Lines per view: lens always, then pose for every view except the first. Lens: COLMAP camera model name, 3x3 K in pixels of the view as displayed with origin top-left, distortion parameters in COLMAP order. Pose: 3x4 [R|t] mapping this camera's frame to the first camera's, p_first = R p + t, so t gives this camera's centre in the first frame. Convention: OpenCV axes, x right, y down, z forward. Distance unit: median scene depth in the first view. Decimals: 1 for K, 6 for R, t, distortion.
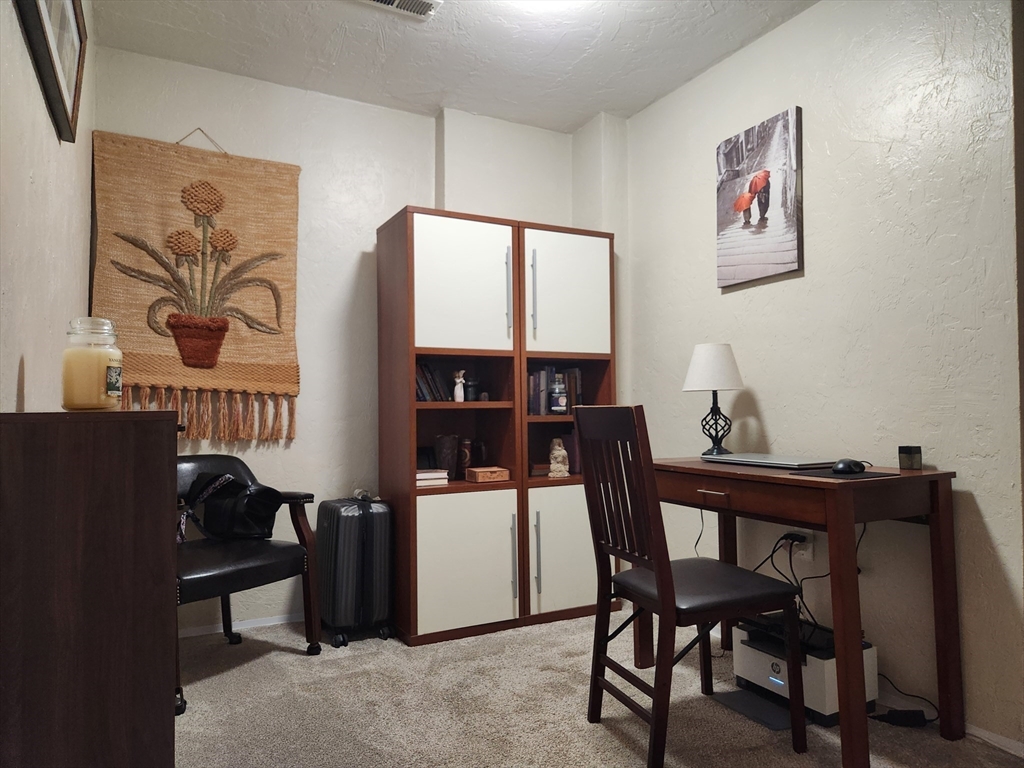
lens RADIAL K [[683.6, 0, 511.8], [0, 683.6, 383.6], [0, 0, 1]] dist [0.007670, -0.001720]
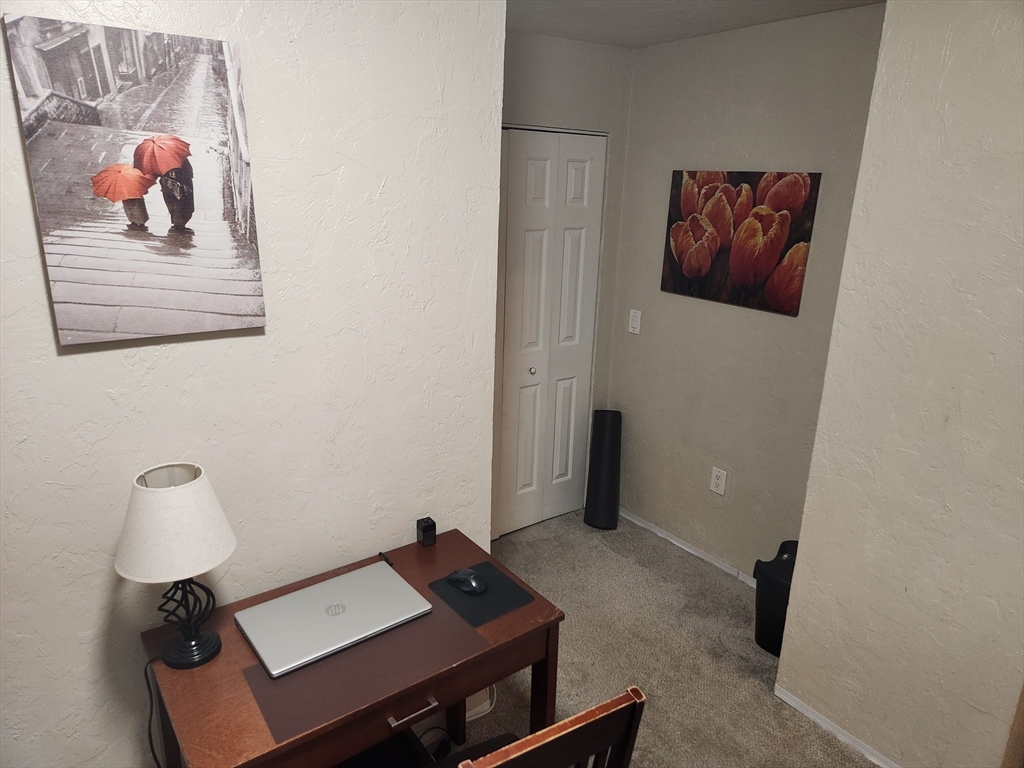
lens RADIAL K [[683.6, 0, 511.5], [0, 683.6, 384.1], [0, 0, 1]] dist [0.007670, -0.001720]
pose [[-0.137513, -0.287469, 0.947867, -0.232367], [-0.071001, 0.957357, 0.280046, -0.293651], [-0.987952, -0.028790, -0.152060, 0.810133]]
